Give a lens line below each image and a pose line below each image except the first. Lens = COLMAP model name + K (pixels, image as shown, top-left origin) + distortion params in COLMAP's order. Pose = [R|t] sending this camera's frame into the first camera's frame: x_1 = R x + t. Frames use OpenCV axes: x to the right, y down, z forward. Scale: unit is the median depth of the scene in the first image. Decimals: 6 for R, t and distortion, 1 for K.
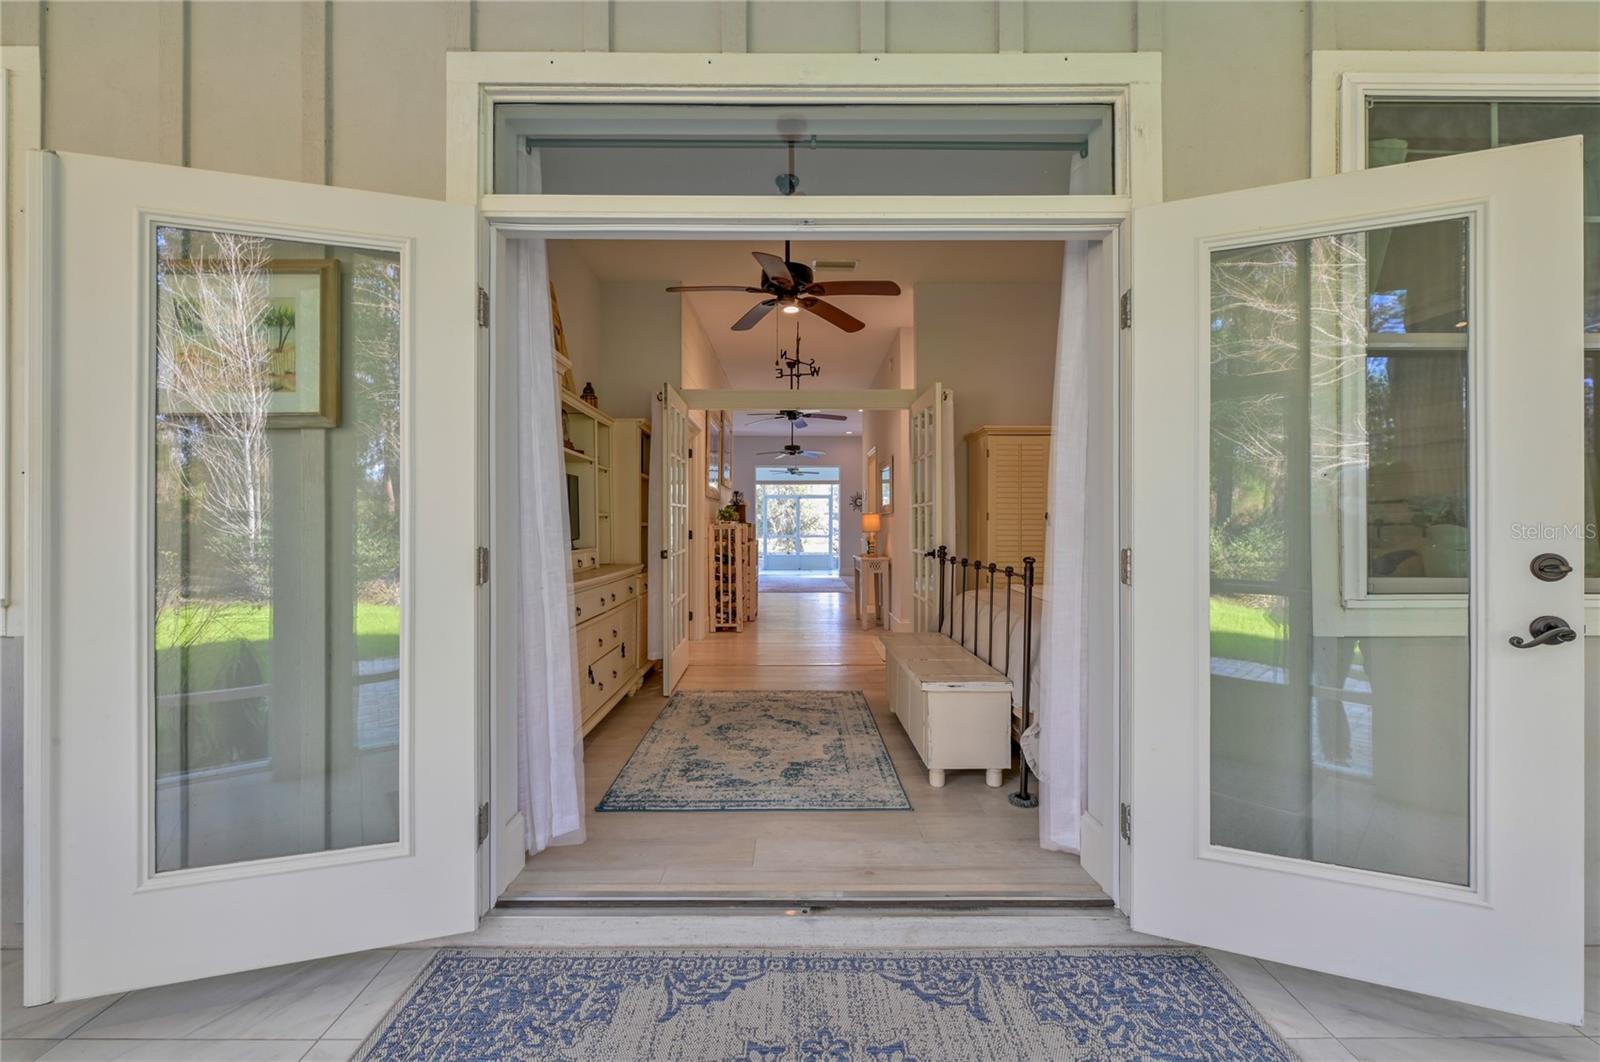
lens RADIAL K [[639.3, 0, 787.0], [0, 639.3, 523.2], [0, 0, 1]] dist [0.009692, -0.001377]
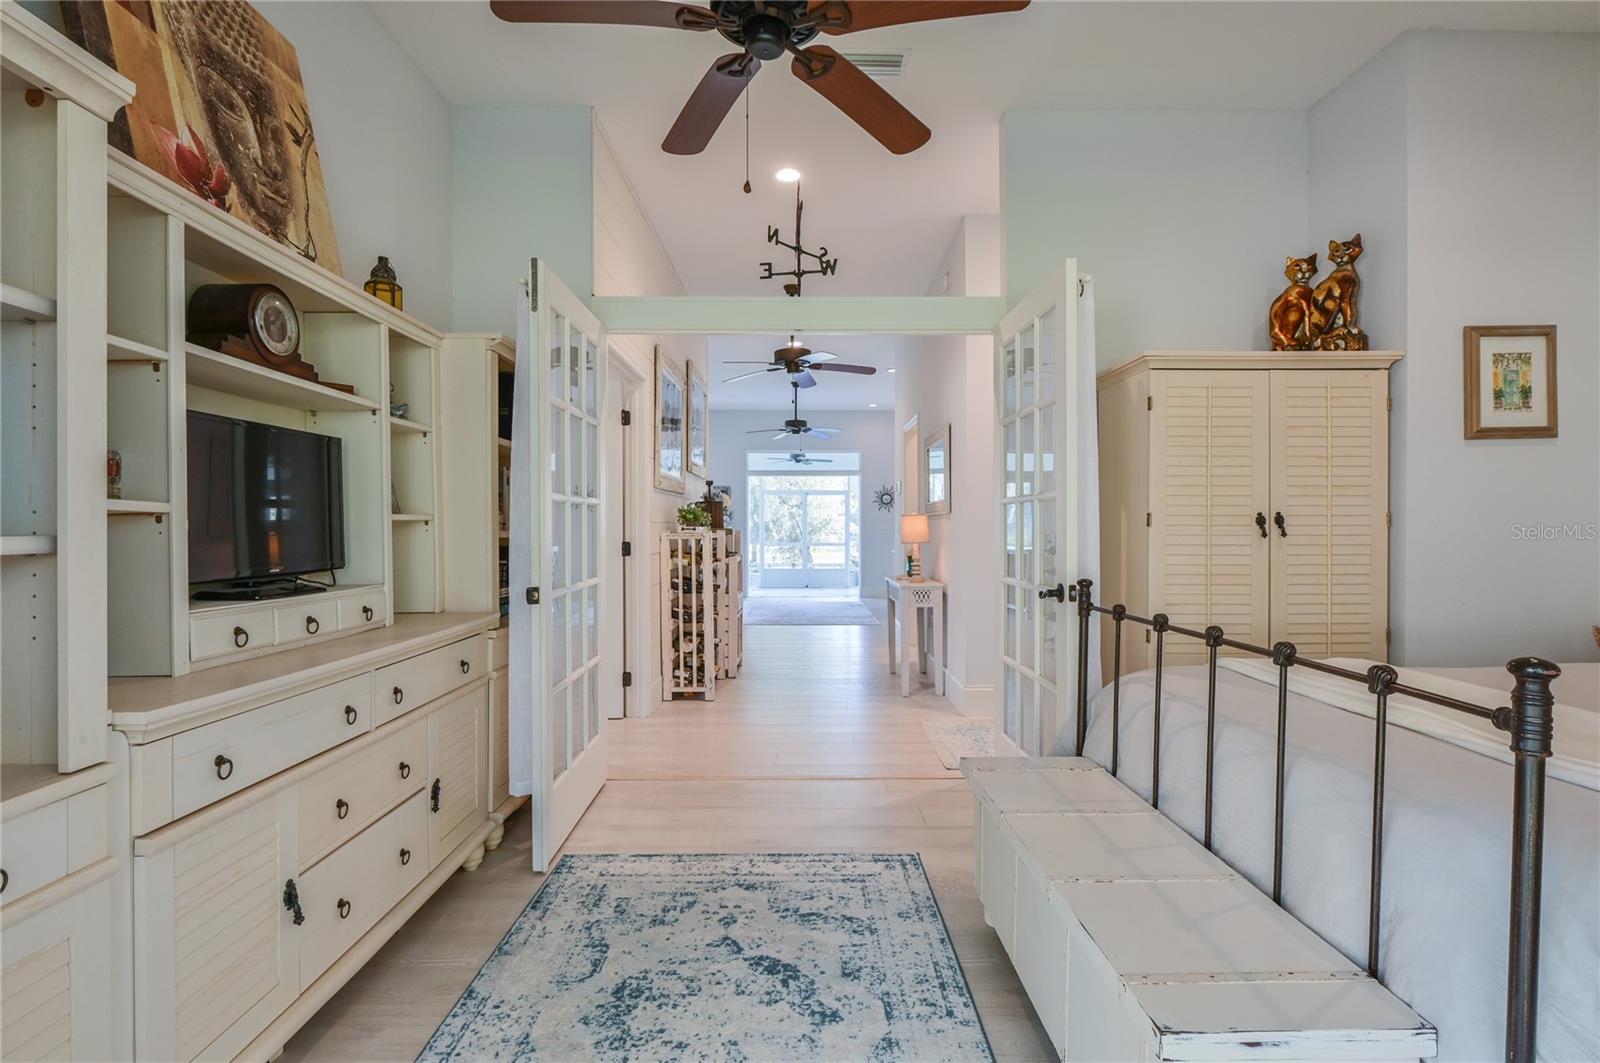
lens RADIAL K [[771.4, 0, 804.5], [0, 771.4, 528.3], [0, 0, 1]] dist [-0.001016, -0.000884]
pose [[0.999882, -0.000356, 0.015373, 0.014300], [0.000314, 0.999996, 0.002717, -0.006033], [-0.015373, -0.002712, 0.999878, 0.378982]]
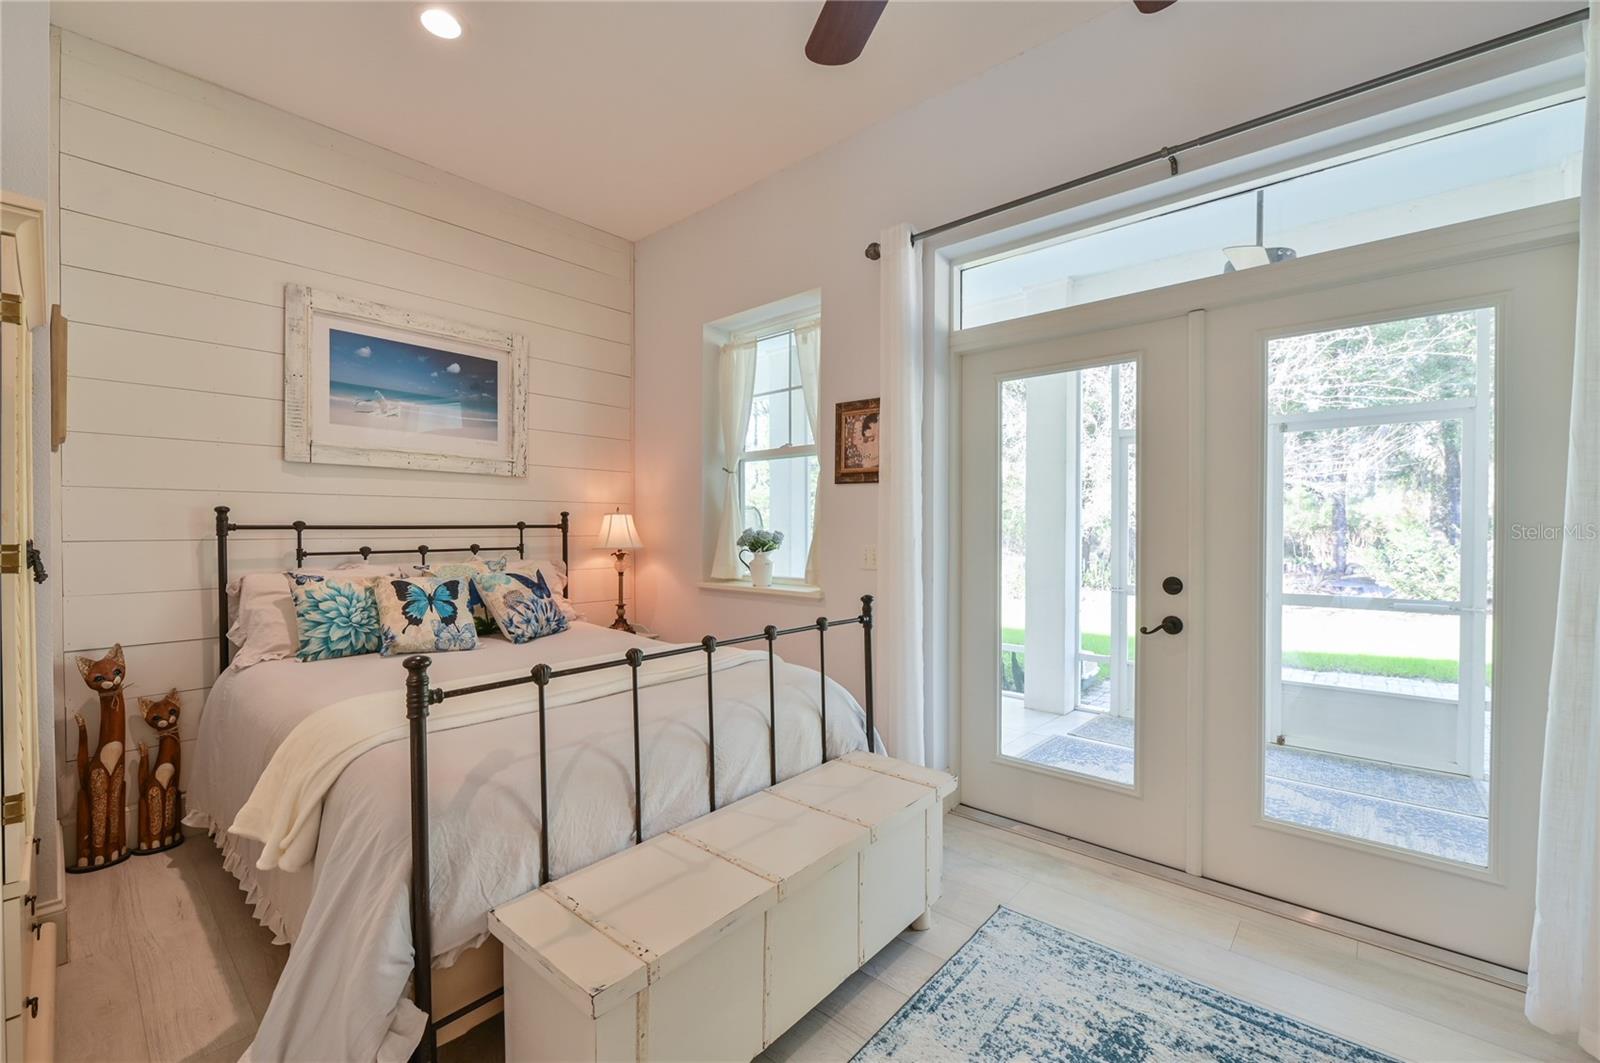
lens RADIAL K [[676.1, 0, 800.6], [0, 676.1, 541.4], [0, 0, 1]] dist [-0.004043, -0.000089]
pose [[-0.762656, -0.003004, 0.646797, -0.103674], [0.004290, 0.999944, 0.009704, -0.022103], [-0.646790, 0.010176, -0.762600, 1.119213]]
